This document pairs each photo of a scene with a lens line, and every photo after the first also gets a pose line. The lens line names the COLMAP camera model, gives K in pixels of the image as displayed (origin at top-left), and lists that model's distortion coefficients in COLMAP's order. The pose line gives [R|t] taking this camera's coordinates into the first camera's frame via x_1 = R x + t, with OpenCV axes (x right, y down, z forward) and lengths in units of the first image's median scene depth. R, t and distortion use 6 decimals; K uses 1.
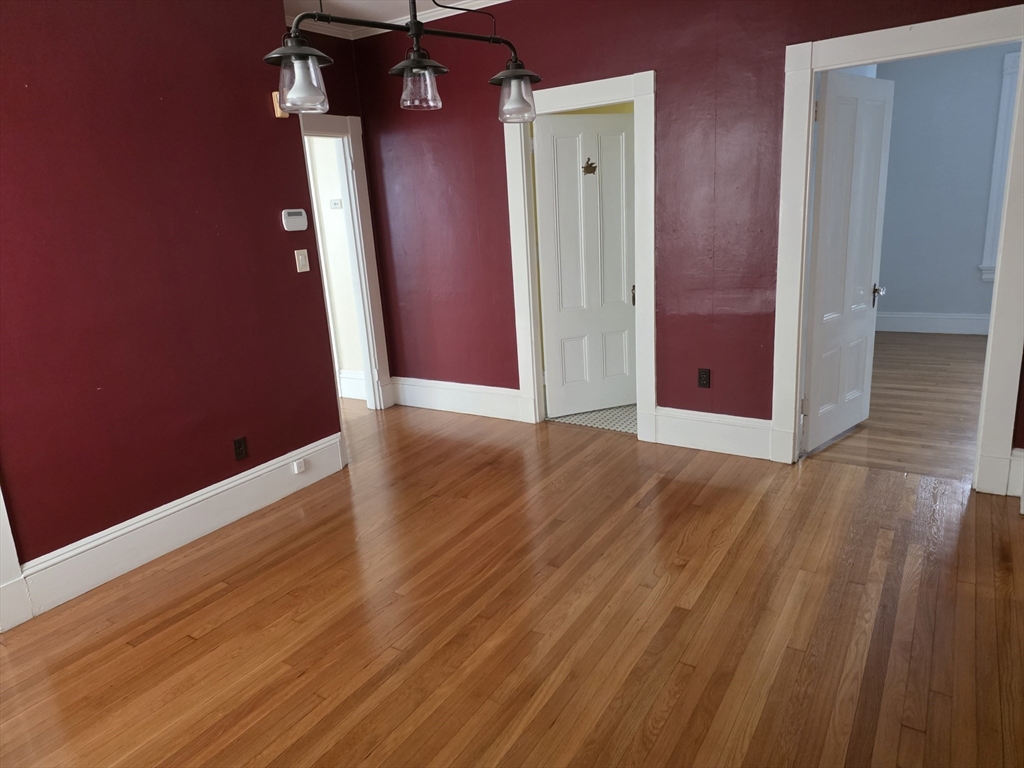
lens RADIAL K [[681.1, 0, 511.3], [0, 681.1, 380.2], [0, 0, 1]] dist [0.084498, -0.063539]
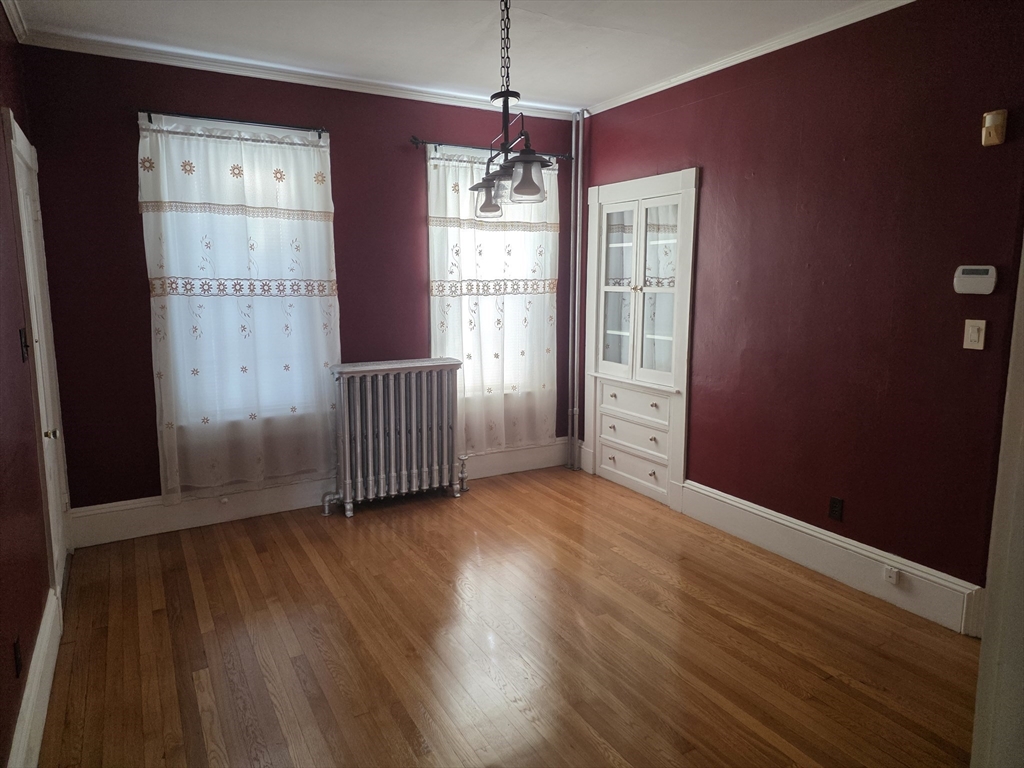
lens RADIAL K [[681.1, 0, 510.5], [0, 681.1, 373.8], [0, 0, 1]] dist [0.084498, -0.063539]
pose [[-0.474086, 0.190851, -0.859545, 0.591283], [-0.192329, 0.930203, 0.312620, -0.278192], [0.859216, 0.313524, -0.404290, 0.908256]]
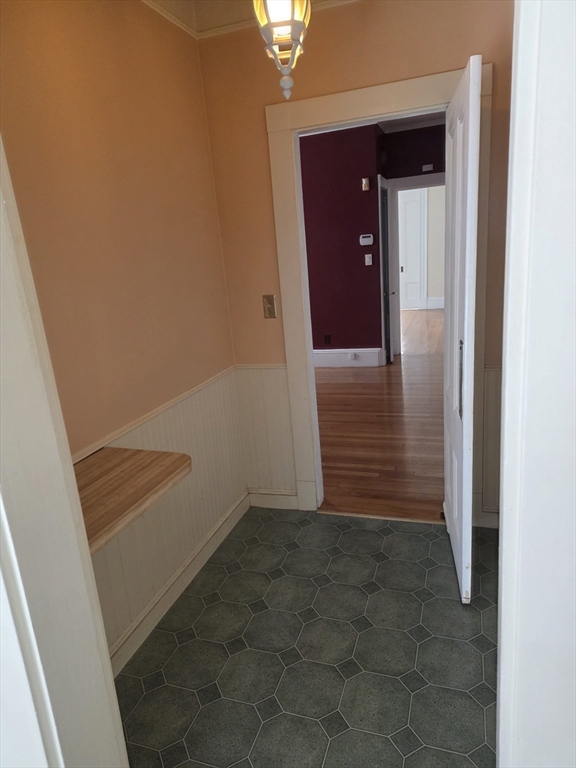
lens RADIAL K [[510.8, 0, 288.1], [0, 510.8, 389.7], [0, 0, 1]] dist [0.084498, -0.063539]
pose [[0.237251, 0.304632, -0.922449, 1.221667], [-0.177892, 0.947127, 0.267028, -0.177228], [0.955022, 0.100743, 0.278899, 0.380202]]
